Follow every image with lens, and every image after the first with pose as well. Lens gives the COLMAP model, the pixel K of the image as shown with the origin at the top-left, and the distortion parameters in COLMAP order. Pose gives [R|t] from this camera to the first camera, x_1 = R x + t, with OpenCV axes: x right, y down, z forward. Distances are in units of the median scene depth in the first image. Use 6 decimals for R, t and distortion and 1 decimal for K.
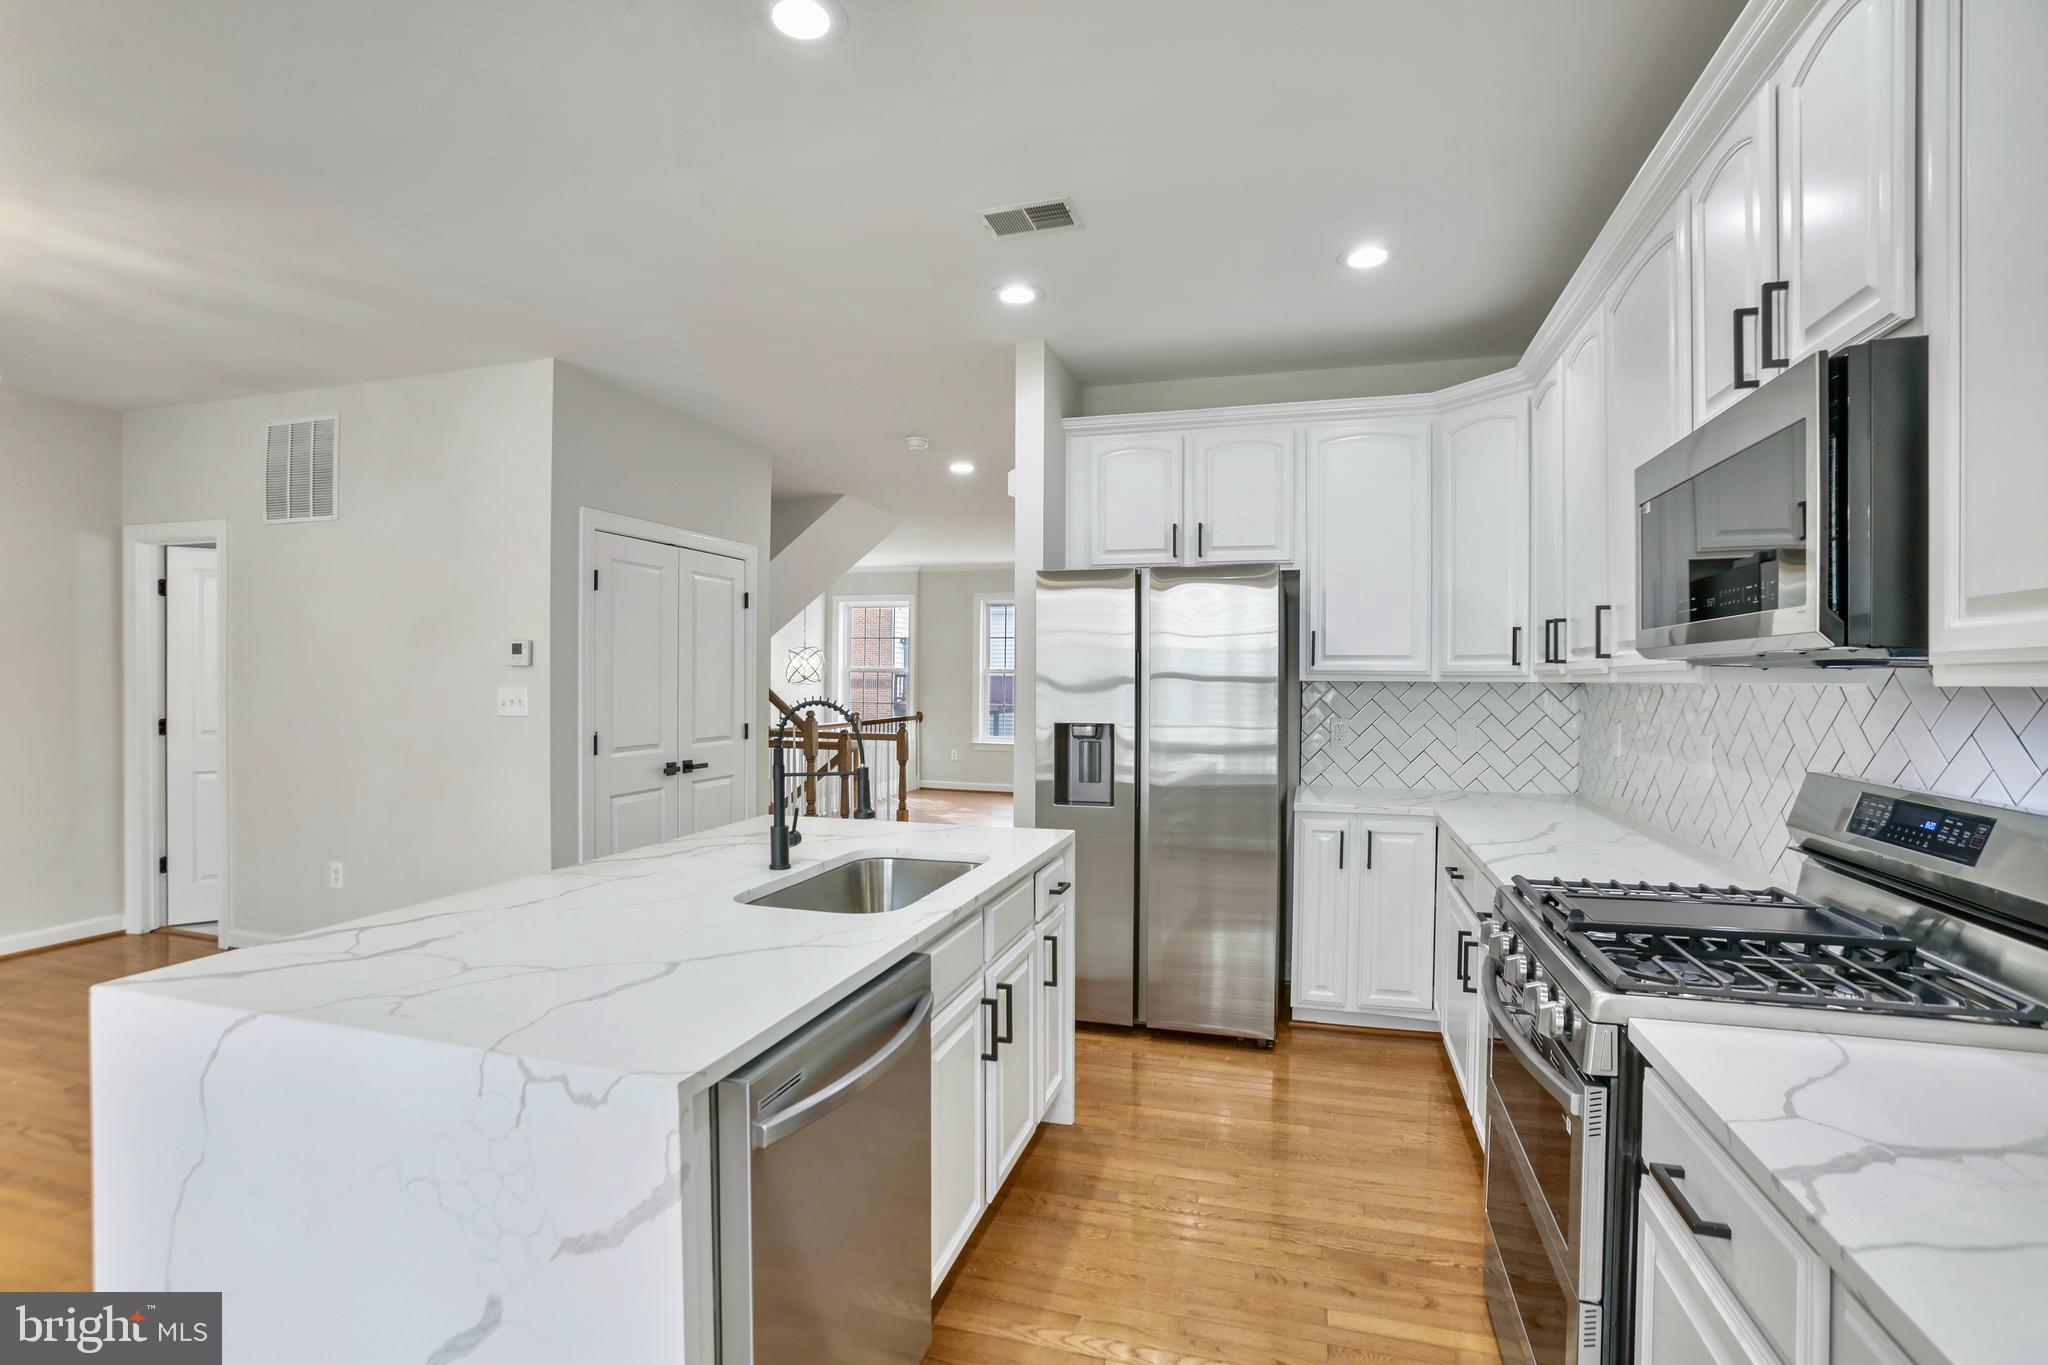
lens RADIAL K [[977.4, 0, 970.7], [0, 977.4, 691.4], [0, 0, 1]] dist [-0.024262, 0.008727]
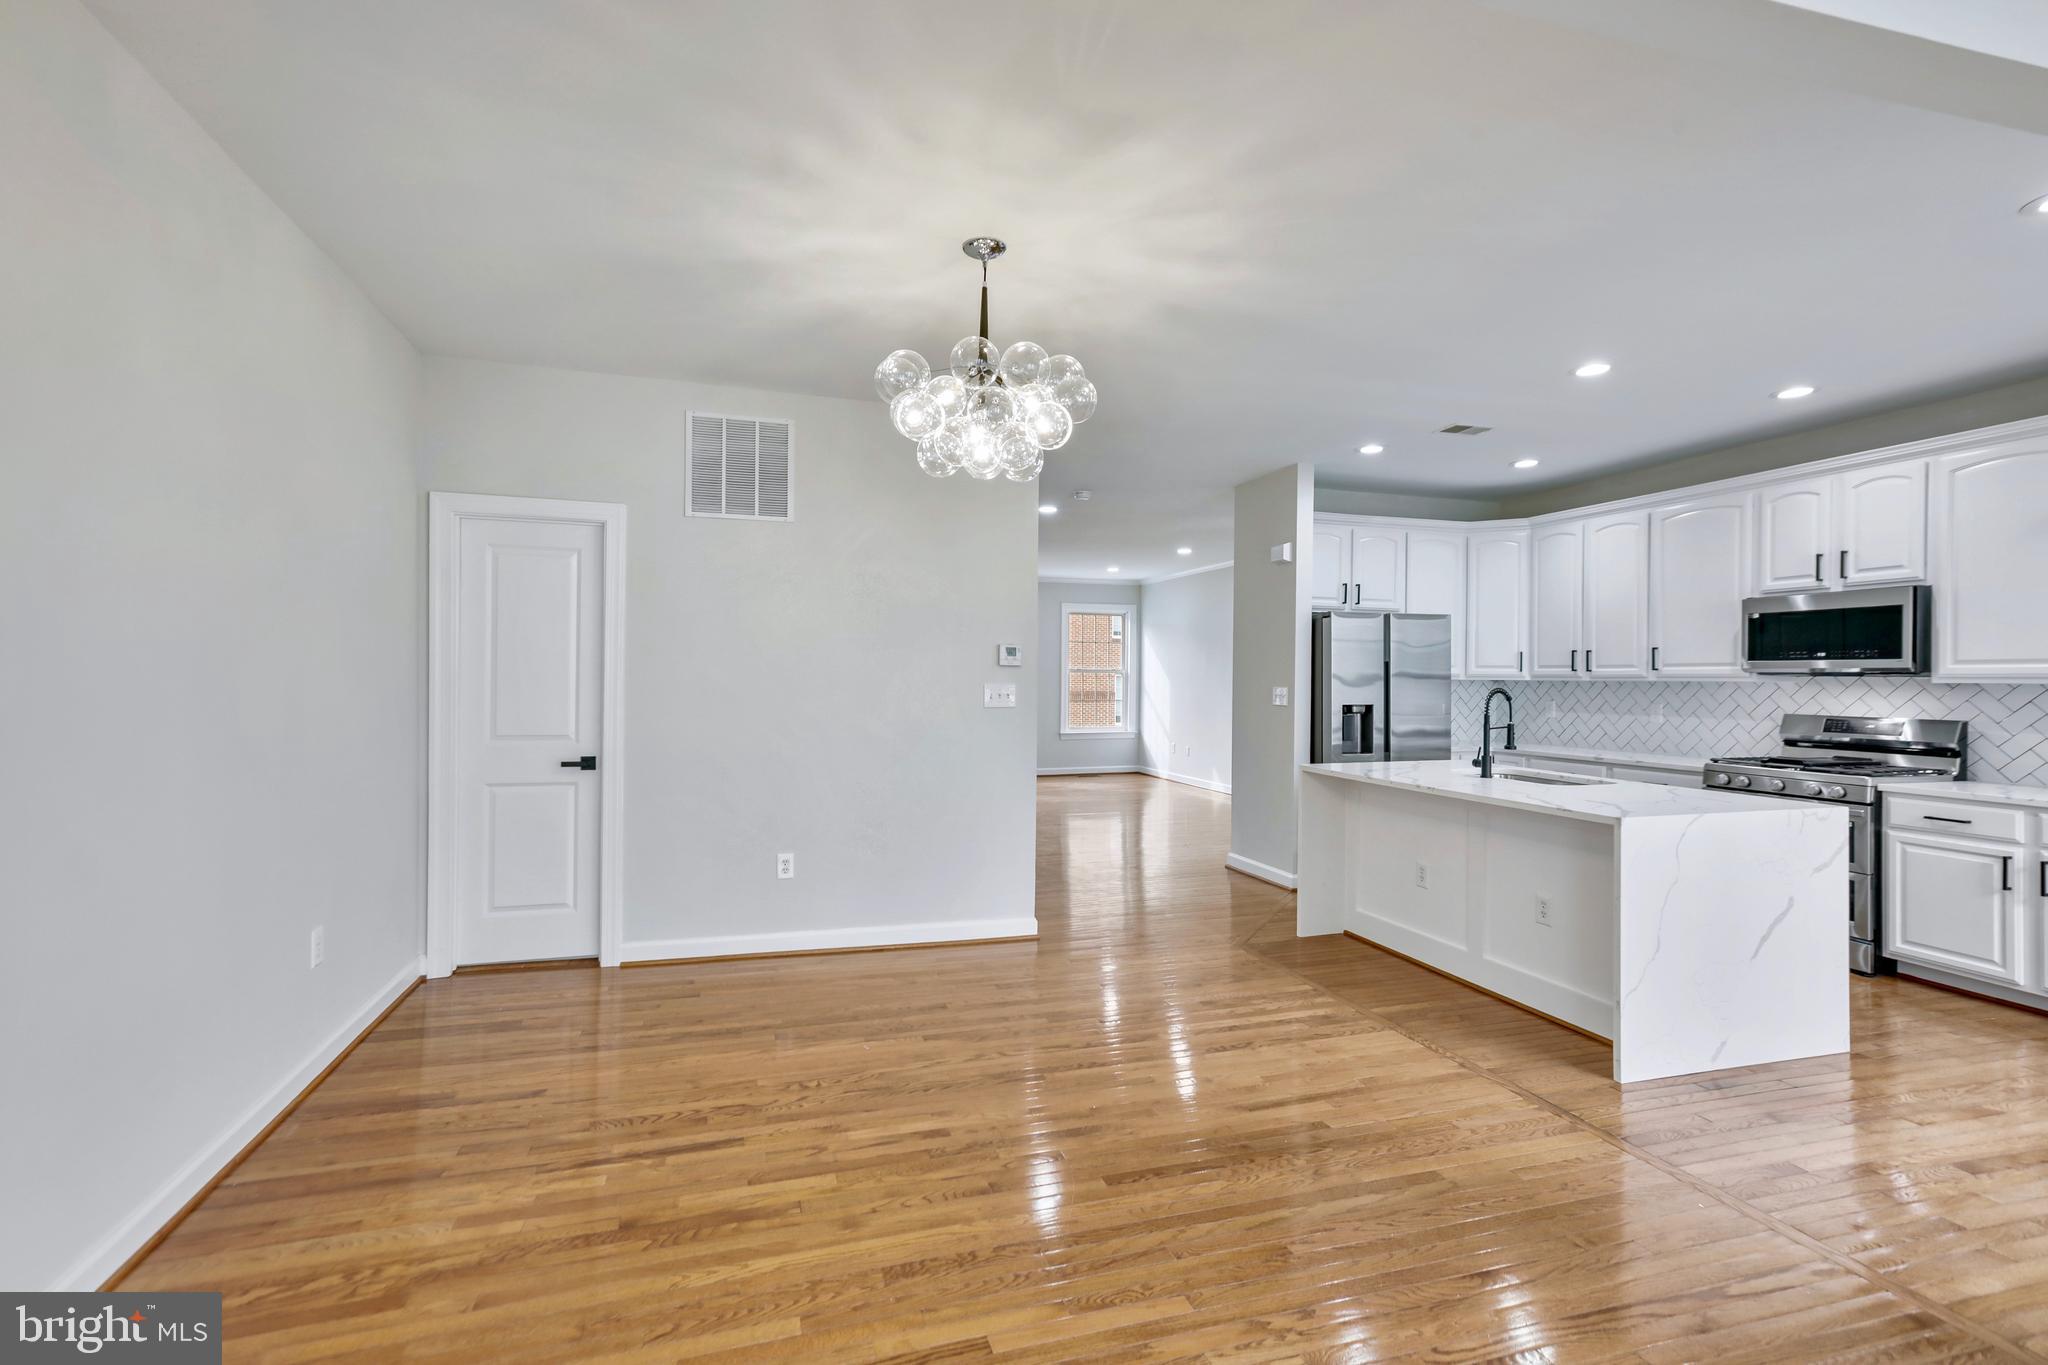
lens RADIAL K [[977.4, 0, 987.7], [0, 977.4, 678.2], [0, 0, 1]] dist [-0.024262, 0.008727]
pose [[0.815421, 0.000963, 0.578868, -1.087439], [0.002444, 0.999984, -0.005107, -0.003869], [-0.578864, 0.005579, 0.815405, 0.029050]]
